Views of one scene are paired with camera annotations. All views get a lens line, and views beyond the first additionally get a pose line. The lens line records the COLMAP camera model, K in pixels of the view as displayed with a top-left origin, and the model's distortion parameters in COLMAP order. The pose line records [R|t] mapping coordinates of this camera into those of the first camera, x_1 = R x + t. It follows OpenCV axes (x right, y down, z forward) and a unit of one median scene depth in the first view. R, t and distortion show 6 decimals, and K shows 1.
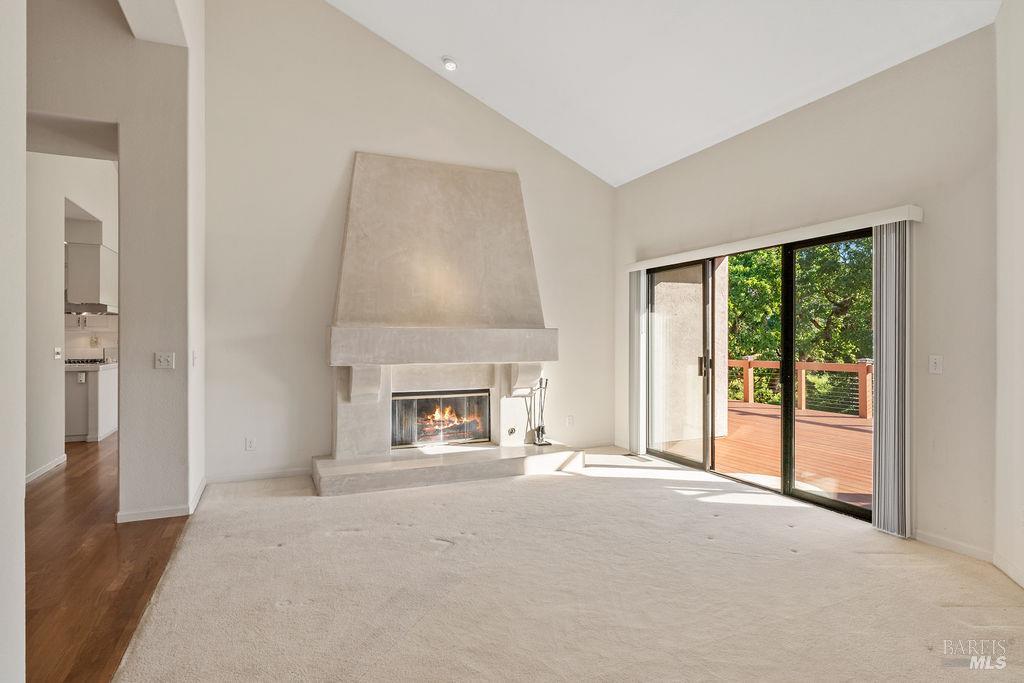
lens RADIAL K [[531.2, 0, 514.7], [0, 531.2, 343.5], [0, 0, 1]] dist [0.000741, 0.000752]
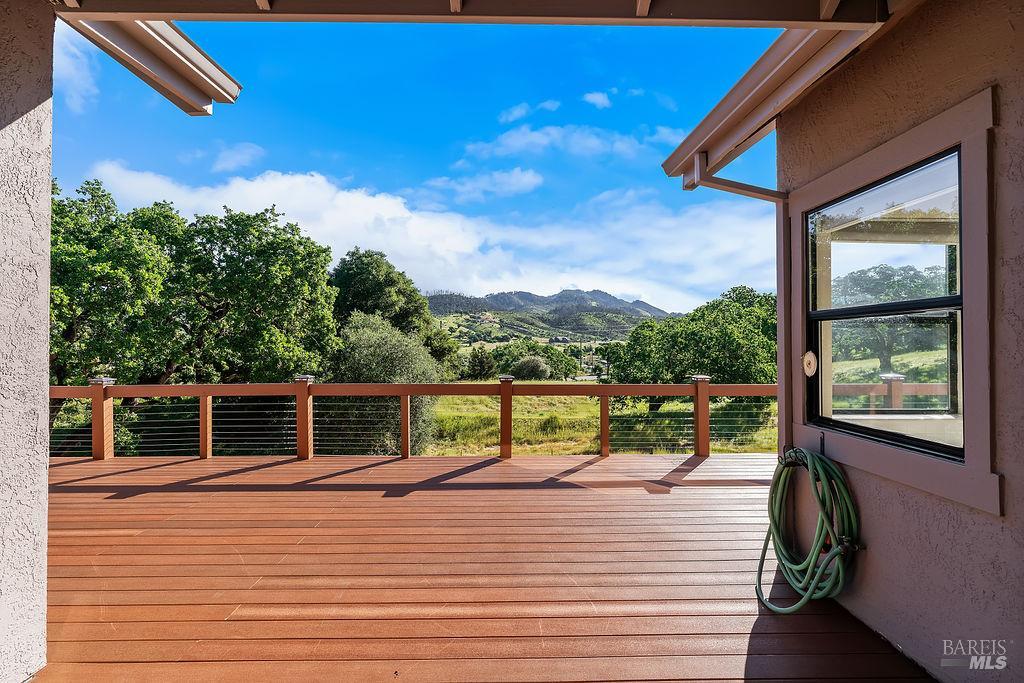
lens RADIAL K [[459.5, 0, 506.6], [0, 459.5, 340.0], [0, 0, 1]] dist [-0.002334, 0.000039]
pose [[0.404057, 0.008558, 0.914694, 0.347088], [0.009612, 0.999861, -0.013601, -0.016315], [-0.914683, 0.014288, 0.403919, 0.862682]]
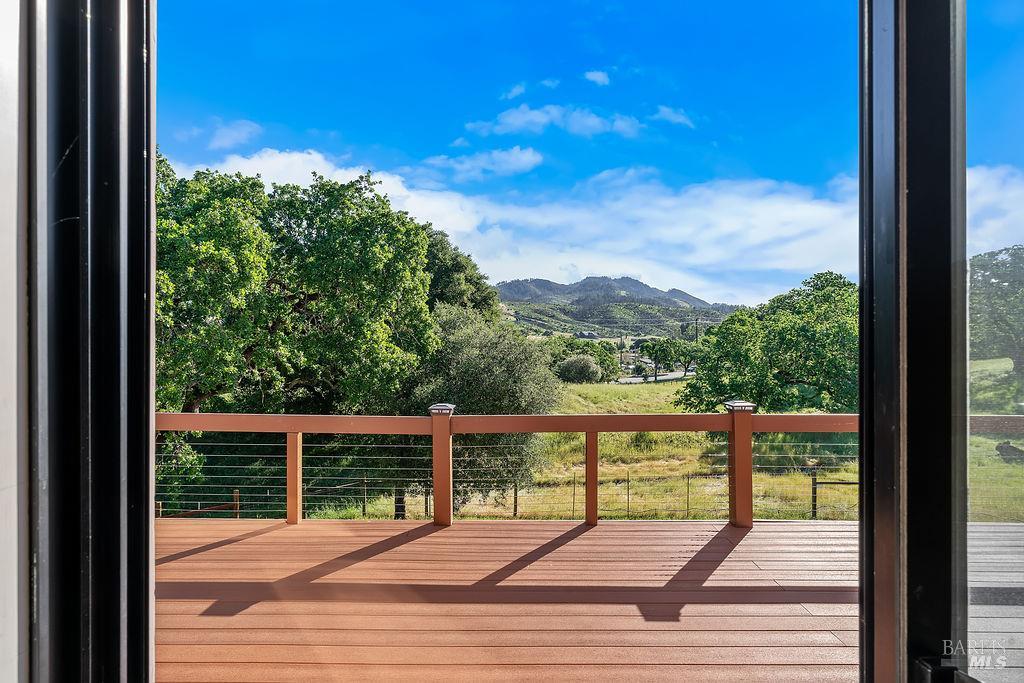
lens RADIAL K [[531.2, 0, 509.3], [0, 531.2, 337.8], [0, 0, 1]] dist [-0.000168, 0.001367]
pose [[0.423481, 0.004334, 0.905894, 0.232943], [0.007767, 0.999934, -0.008415, -0.046945], [-0.905871, 0.010599, 0.423420, 1.692000]]
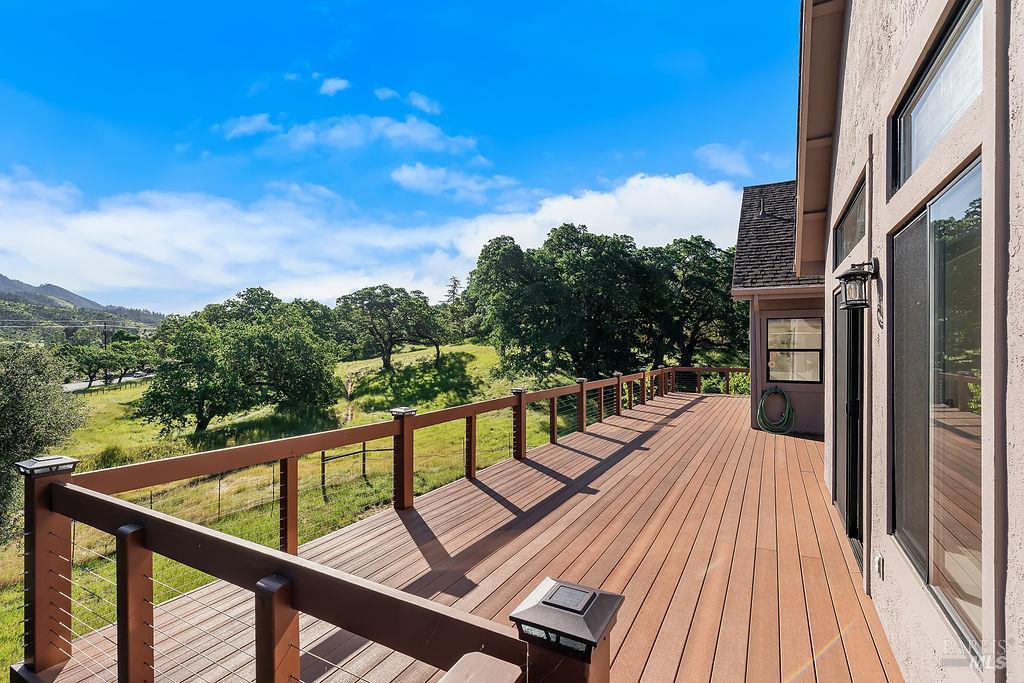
lens RADIAL K [[479.0, 0, 512.0], [0, 479.0, 341.5], [0, 0, 1]] dist [-0.002346, -0.000037]
pose [[-0.592677, 0.007834, 0.805402, 0.104662], [0.005040, 0.999969, -0.006018, -0.065200], [-0.805424, 0.000492, -0.592698, 2.509645]]
